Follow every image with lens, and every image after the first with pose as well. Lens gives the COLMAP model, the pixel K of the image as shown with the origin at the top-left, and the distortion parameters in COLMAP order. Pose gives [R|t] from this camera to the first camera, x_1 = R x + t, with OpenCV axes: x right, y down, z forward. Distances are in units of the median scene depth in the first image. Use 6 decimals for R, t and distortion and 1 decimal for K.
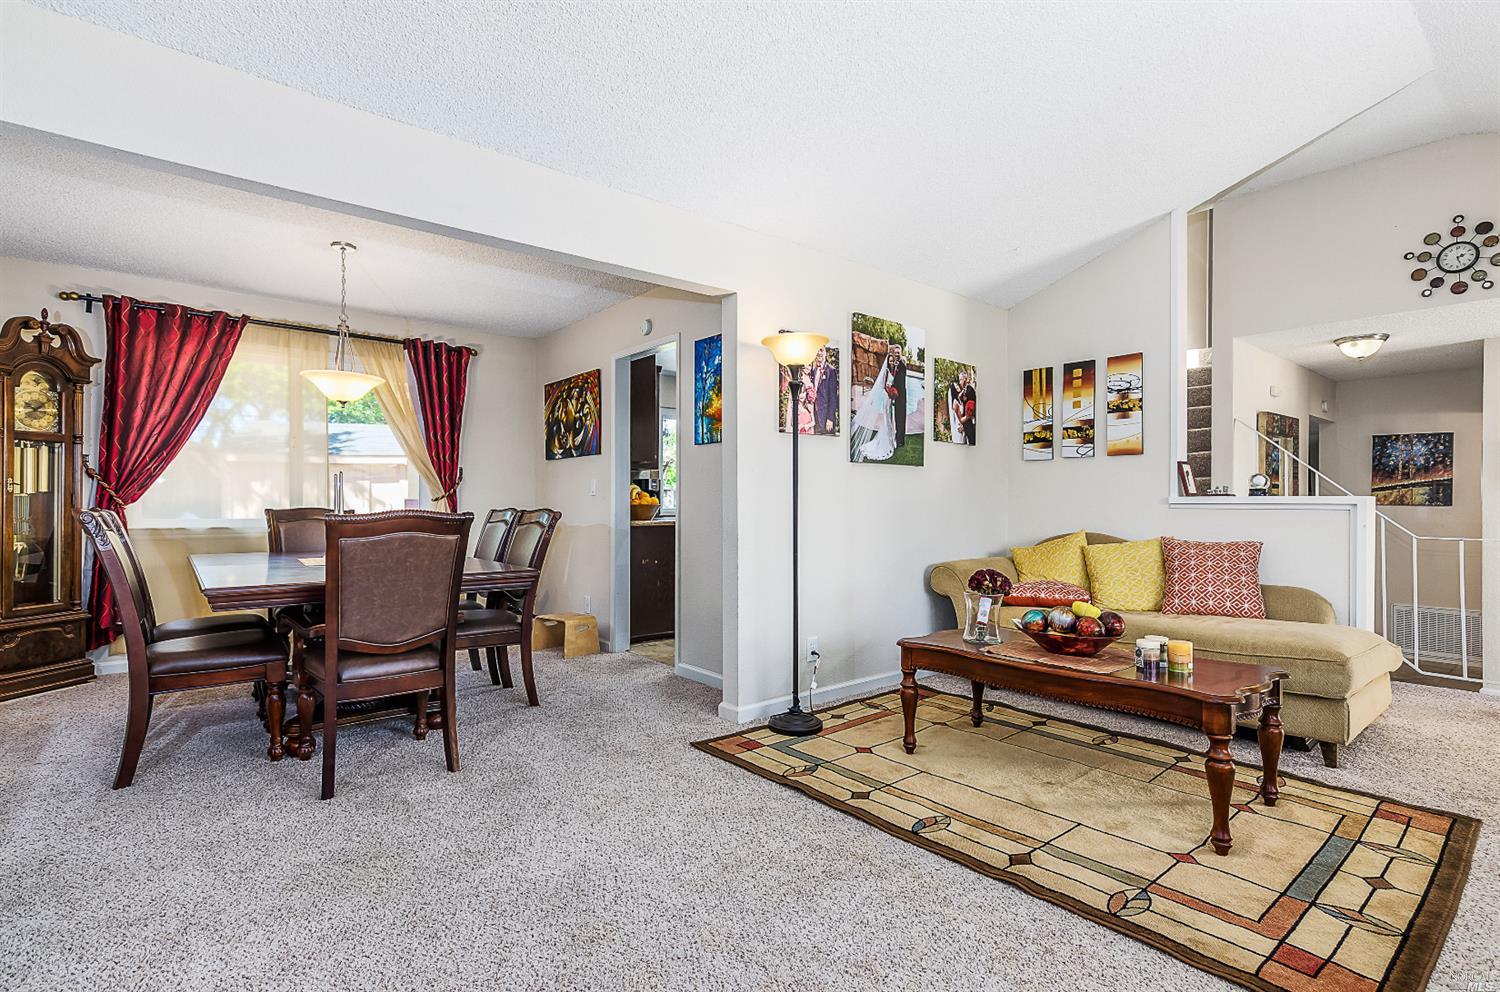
lens RADIAL K [[722.6, 0, 755.0], [0, 722.6, 499.6], [0, 0, 1]] dist [-0.003217, 0.003529]
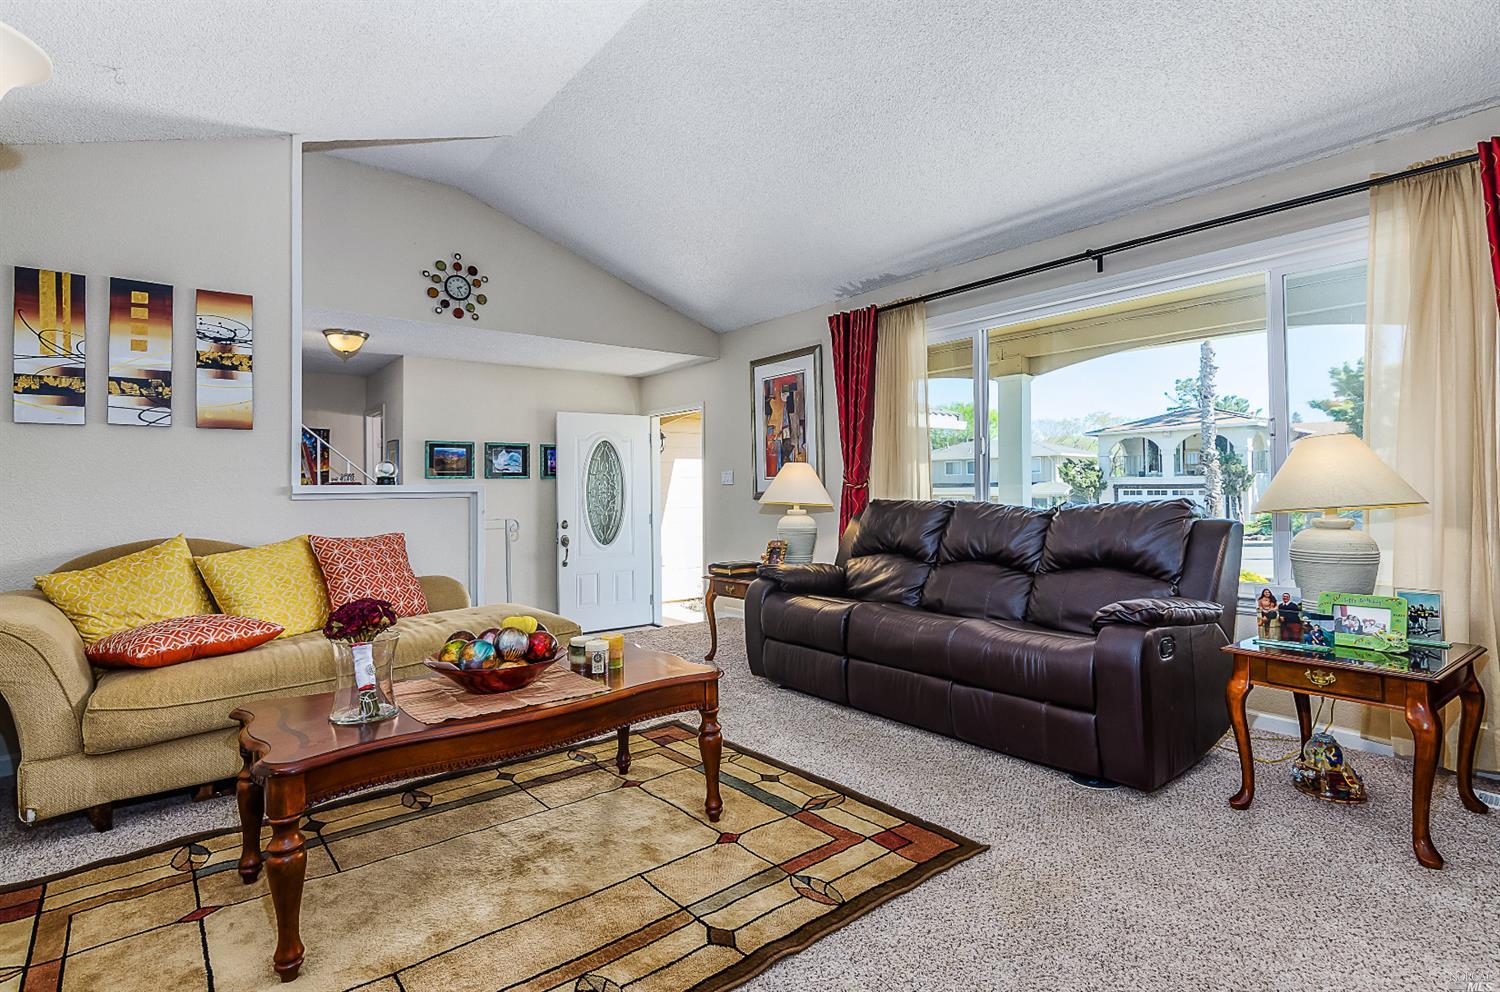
lens RADIAL K [[722.6, 0, 759.9], [0, 722.6, 472.8], [0, 0, 1]] dist [-0.003217, 0.003529]
pose [[0.023591, 0.018488, 0.999551, -0.209041], [0.005571, 0.999811, -0.018624, -0.000124], [-0.999706, 0.006008, 0.023484, 0.446395]]
